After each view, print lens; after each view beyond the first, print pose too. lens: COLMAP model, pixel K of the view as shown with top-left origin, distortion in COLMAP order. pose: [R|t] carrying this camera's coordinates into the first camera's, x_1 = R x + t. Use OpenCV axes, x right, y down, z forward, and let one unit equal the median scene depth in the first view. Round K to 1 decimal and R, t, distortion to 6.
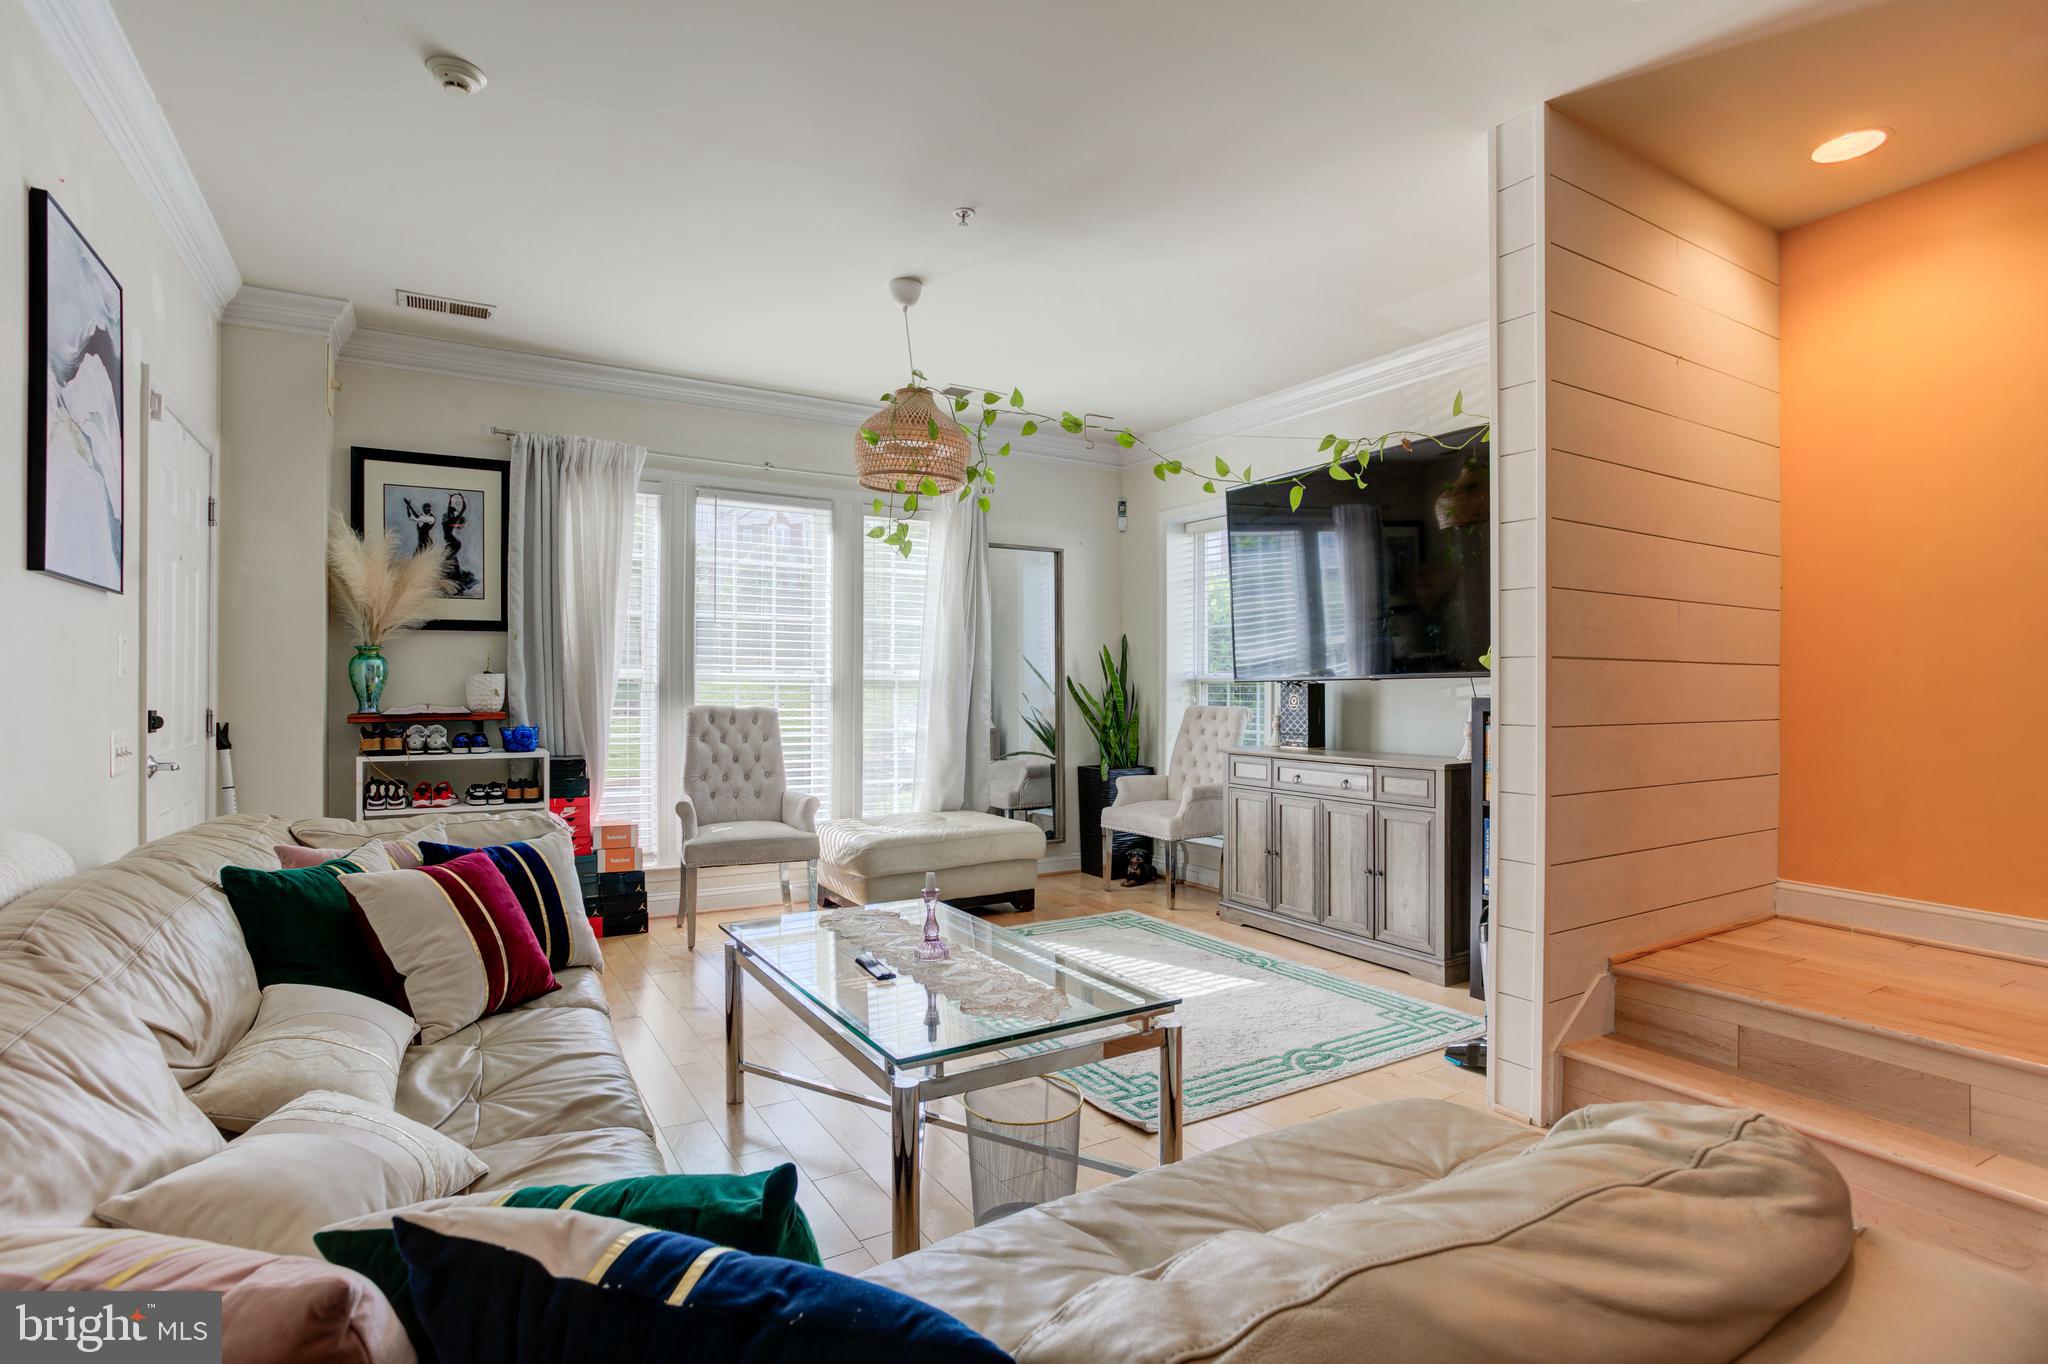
lens RADIAL K [[1005.0, 0, 1013.4], [0, 1005.0, 686.7], [0, 0, 1]] dist [-0.055127, 0.029792]
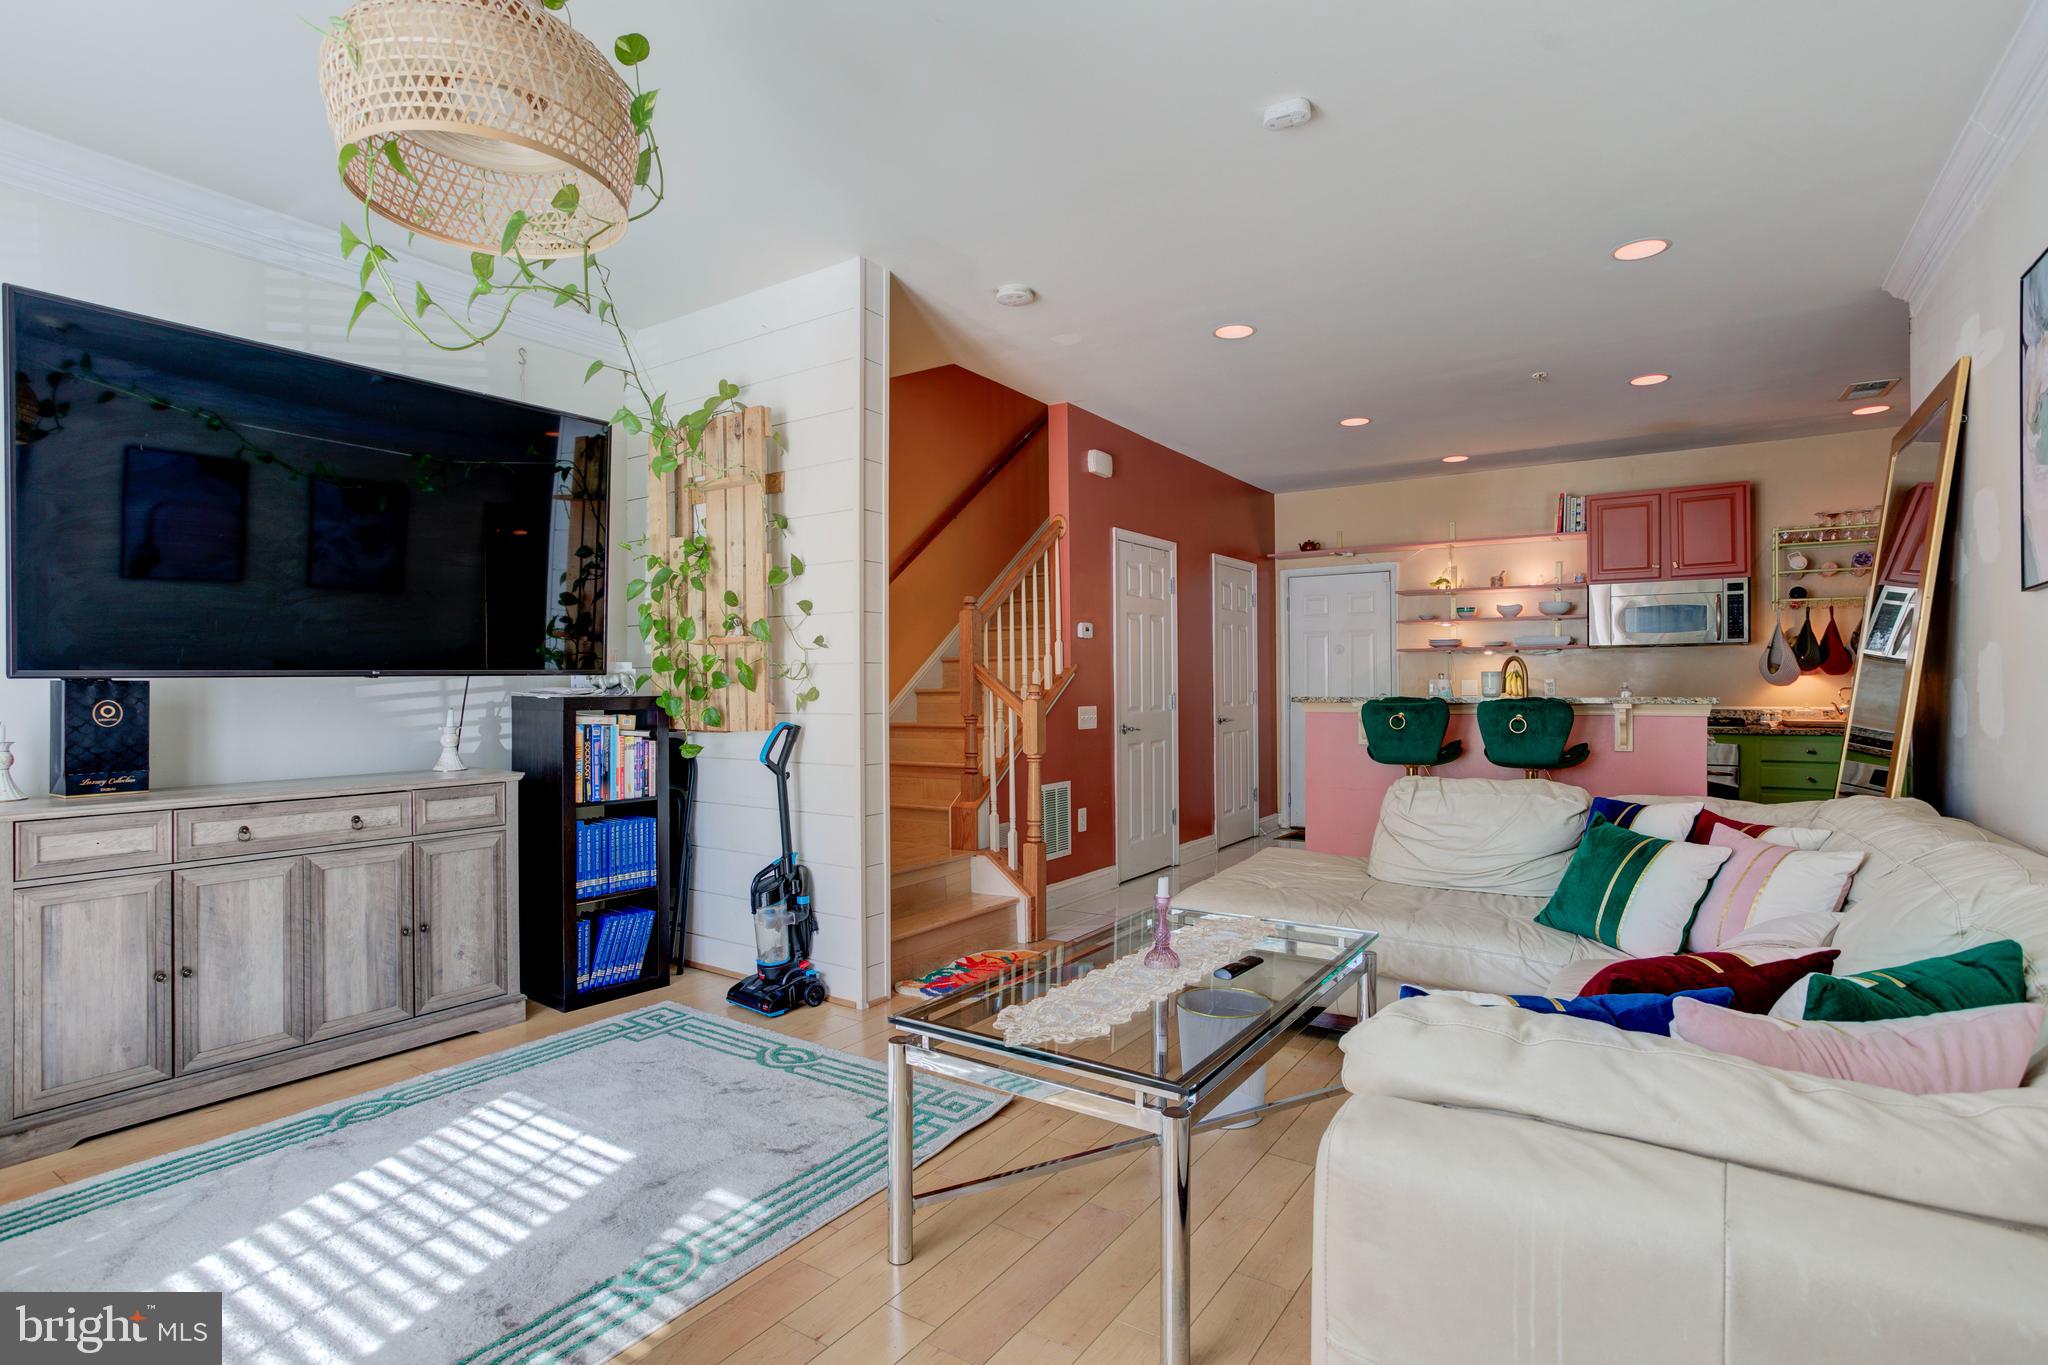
lens RADIAL K [[1005.0, 0, 1013.4], [0, 1005.0, 687.2], [0, 0, 1]] dist [-0.055127, 0.029792]
pose [[-0.420501, -0.002240, 0.907290, -0.483523], [0.004170, 0.999982, 0.004401, -0.001150], [-0.907283, 0.005634, -0.420484, 0.836179]]
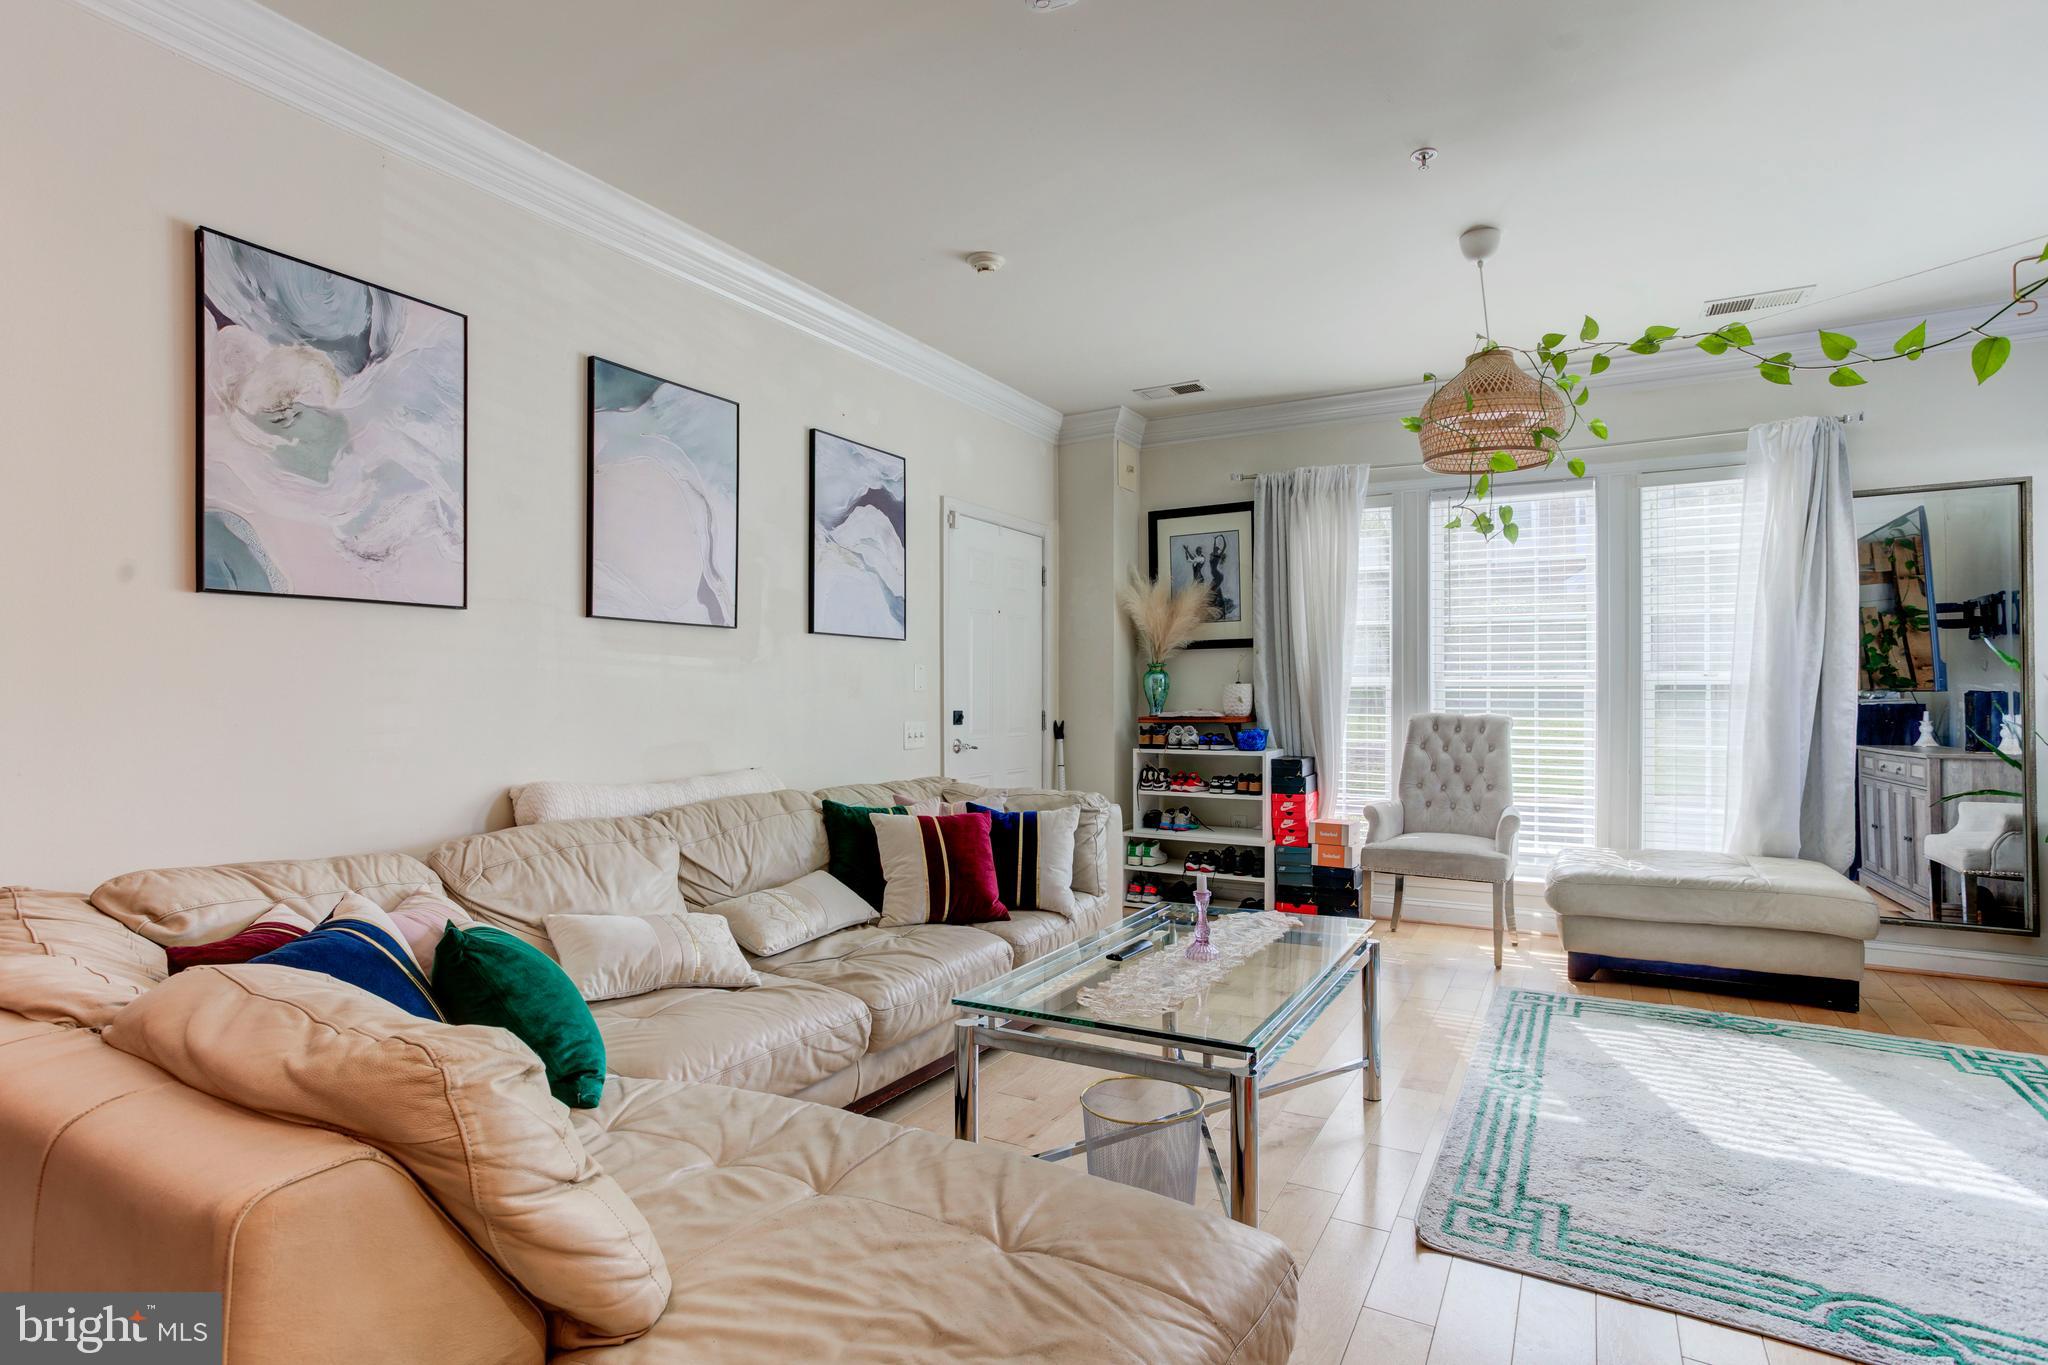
lens RADIAL K [[1005.0, 0, 1013.4], [0, 1005.0, 687.2], [0, 0, 1]] dist [-0.055127, 0.029792]
pose [[0.491318, -0.010885, -0.870912, 0.386123], [0.003835, 0.999939, -0.010334, 0.002381], [0.870972, 0.001737, 0.491330, 0.182445]]
